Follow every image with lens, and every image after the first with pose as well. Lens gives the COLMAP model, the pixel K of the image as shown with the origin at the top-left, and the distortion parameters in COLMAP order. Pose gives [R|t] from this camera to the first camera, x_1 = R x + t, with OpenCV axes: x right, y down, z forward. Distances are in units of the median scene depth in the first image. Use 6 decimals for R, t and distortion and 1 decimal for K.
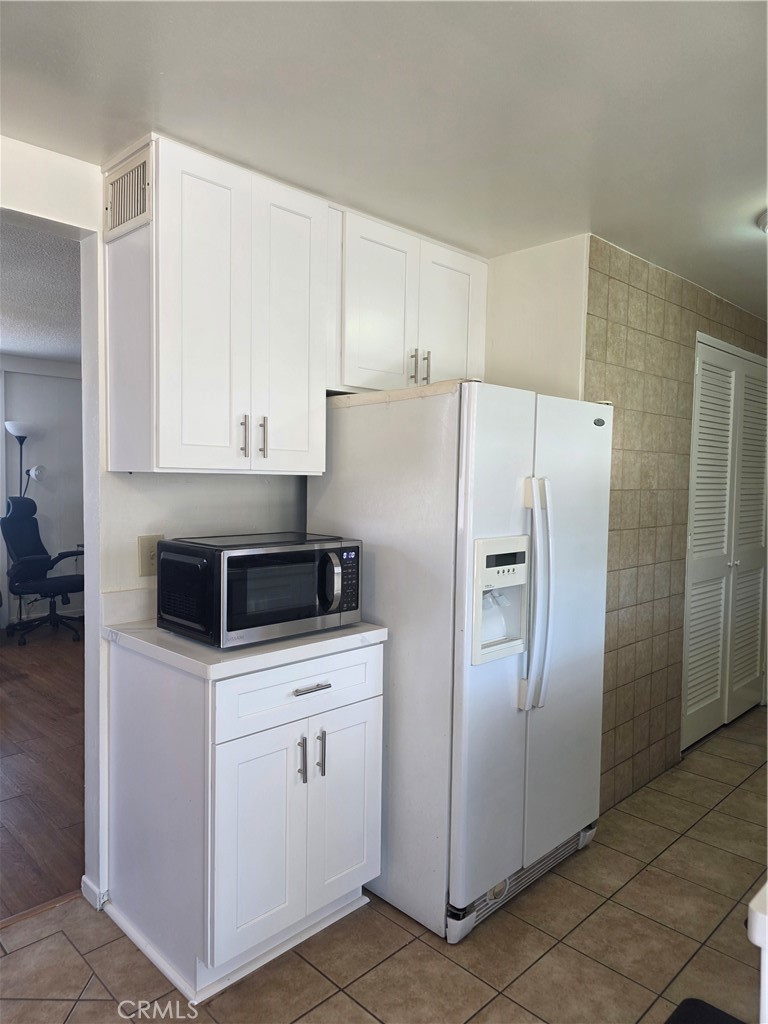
lens RADIAL K [[679.1, 0, 383.0], [0, 679.1, 514.2], [0, 0, 1]] dist [0.058997, -0.049237]
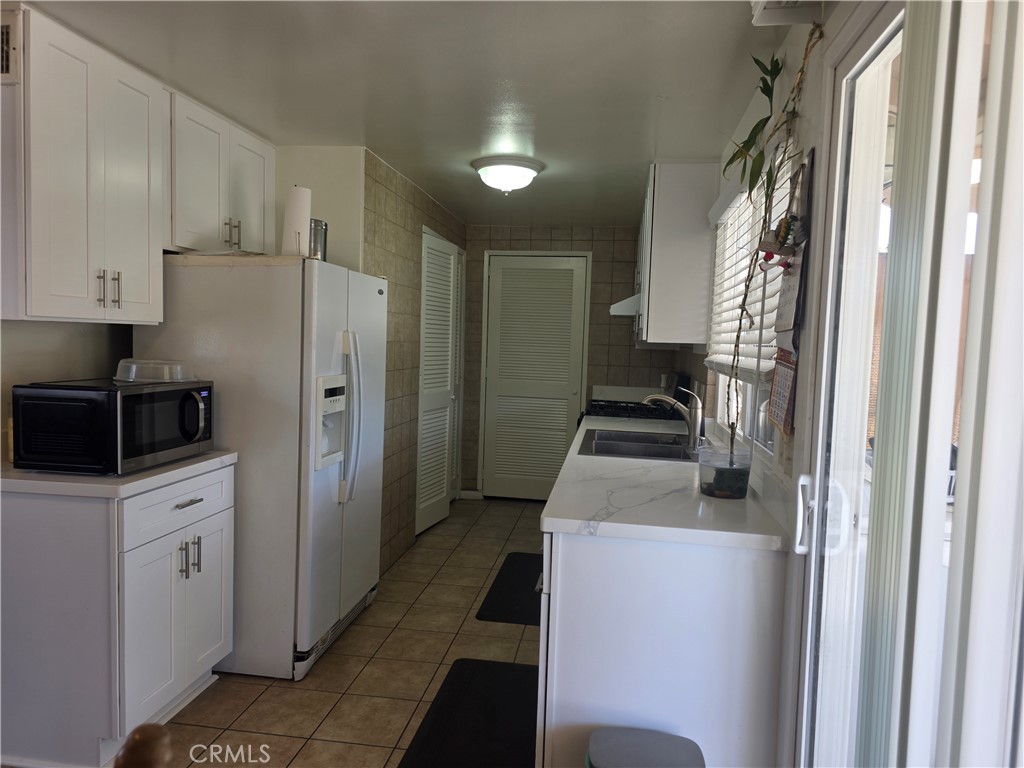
lens RADIAL K [[679.1, 0, 513.4], [0, 679.1, 385.9], [0, 0, 1]] dist [0.058997, -0.049237]
pose [[0.797162, -0.027300, 0.603148, -0.335797], [0.008475, 0.999385, 0.034034, 0.010079], [-0.603706, -0.022019, 0.796903, -0.283366]]
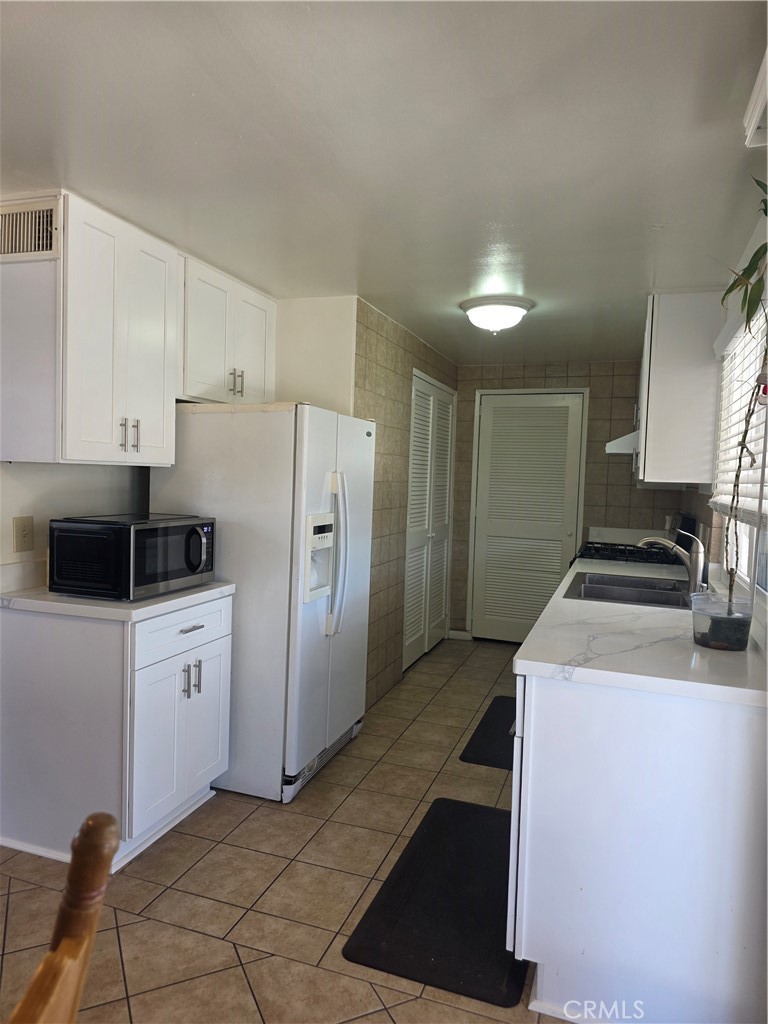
lens RADIAL K [[679.1, 0, 374.0], [0, 679.1, 510.6], [0, 0, 1]] dist [0.058997, -0.049237]
pose [[0.902012, -0.006760, 0.431659, -0.318765], [0.002188, 0.999936, 0.011088, 0.010363], [-0.431706, -0.009058, 0.901969, -0.313801]]
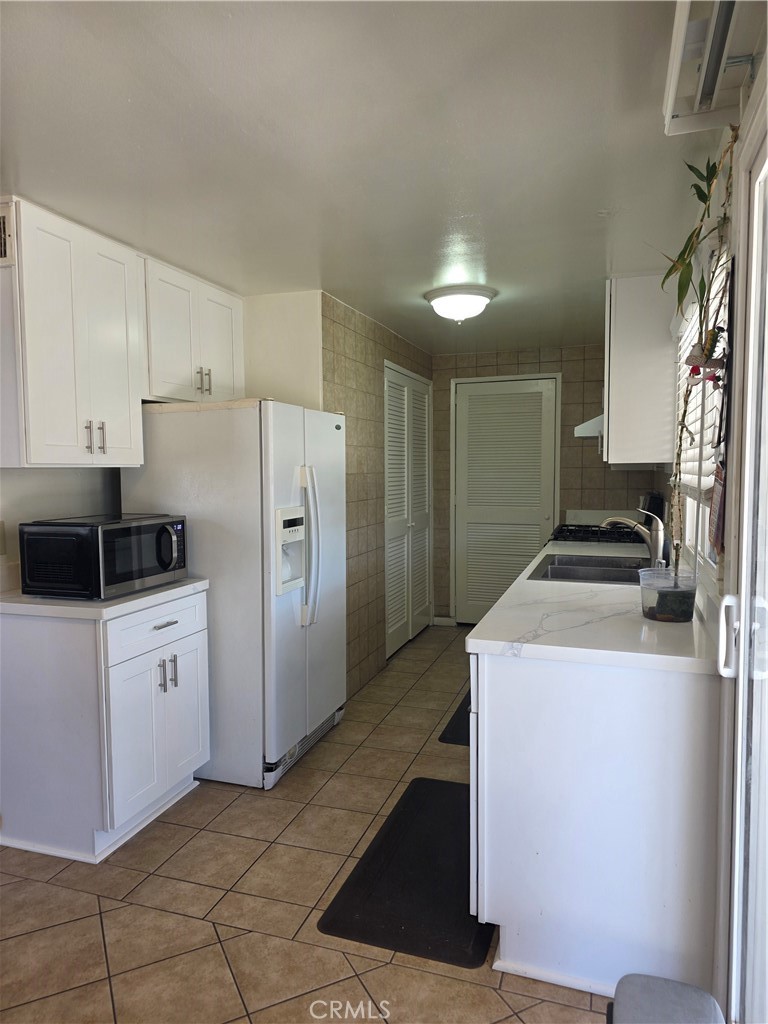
lens RADIAL K [[679.1, 0, 377.7], [0, 679.1, 517.2], [0, 0, 1]] dist [0.058997, -0.049237]
pose [[0.894976, -0.052612, 0.443001, -0.284024], [0.042413, 0.998558, 0.032906, 0.013338], [-0.444093, -0.010661, 0.895917, -0.362602]]
